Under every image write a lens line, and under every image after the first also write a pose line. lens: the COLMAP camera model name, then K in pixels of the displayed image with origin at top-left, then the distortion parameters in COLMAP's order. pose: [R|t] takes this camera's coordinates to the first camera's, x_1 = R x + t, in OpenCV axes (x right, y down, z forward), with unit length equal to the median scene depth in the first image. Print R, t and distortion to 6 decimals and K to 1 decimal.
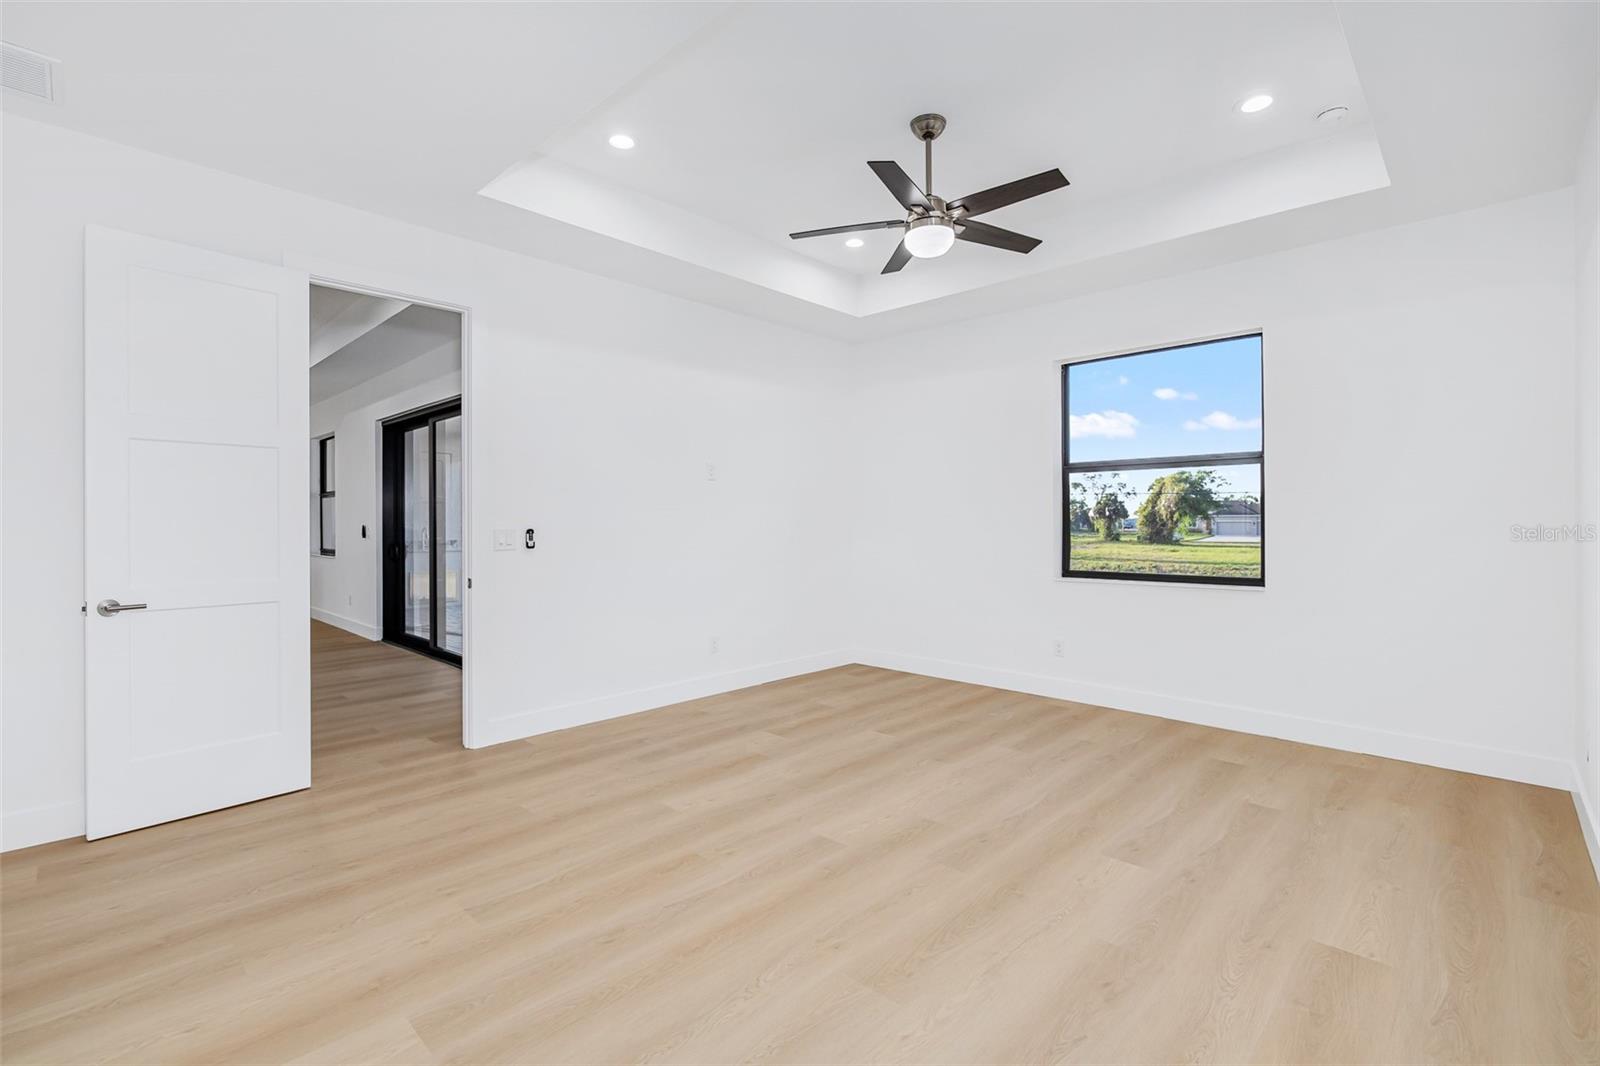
lens RADIAL K [[718.3, 0, 801.1], [0, 718.3, 518.0], [0, 0, 1]] dist [-0.006220, 0.000800]
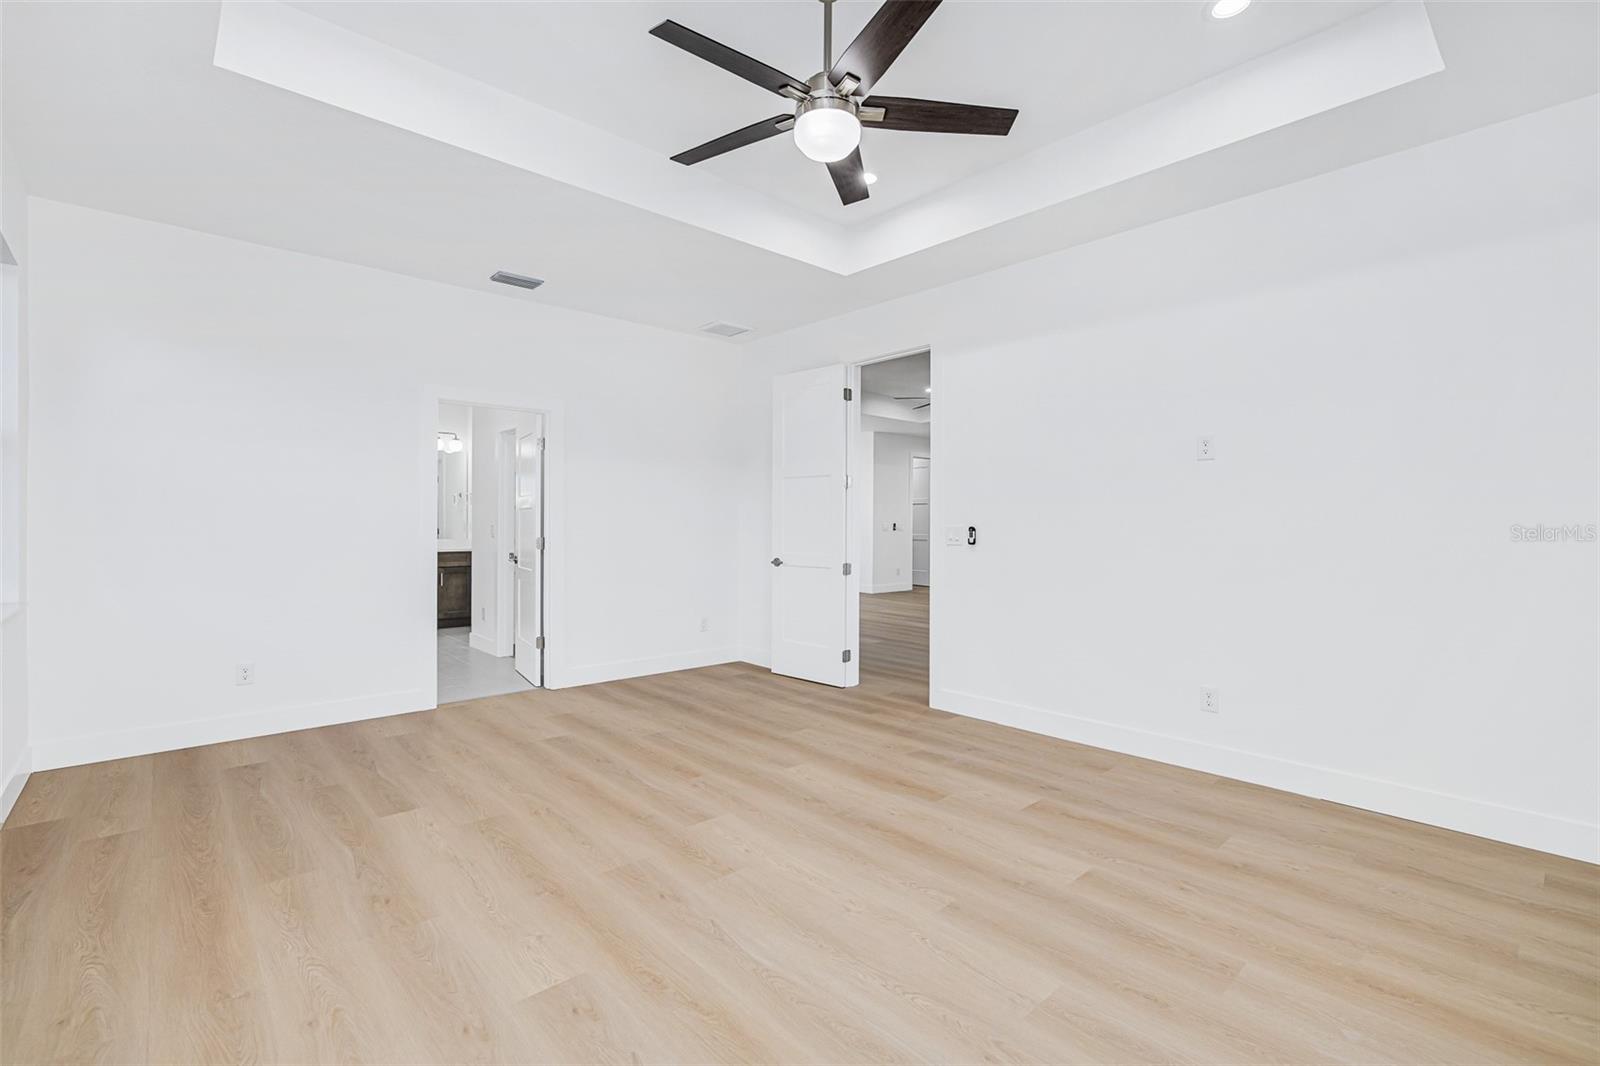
lens RADIAL K [[718.3, 0, 801.1], [0, 718.3, 518.0], [0, 0, 1]] dist [-0.006220, 0.000800]
pose [[-0.070108, -0.005318, -0.997525, 0.864716], [0.001912, 0.999983, -0.005466, 0.008935], [0.997538, -0.002290, -0.070097, 0.973534]]
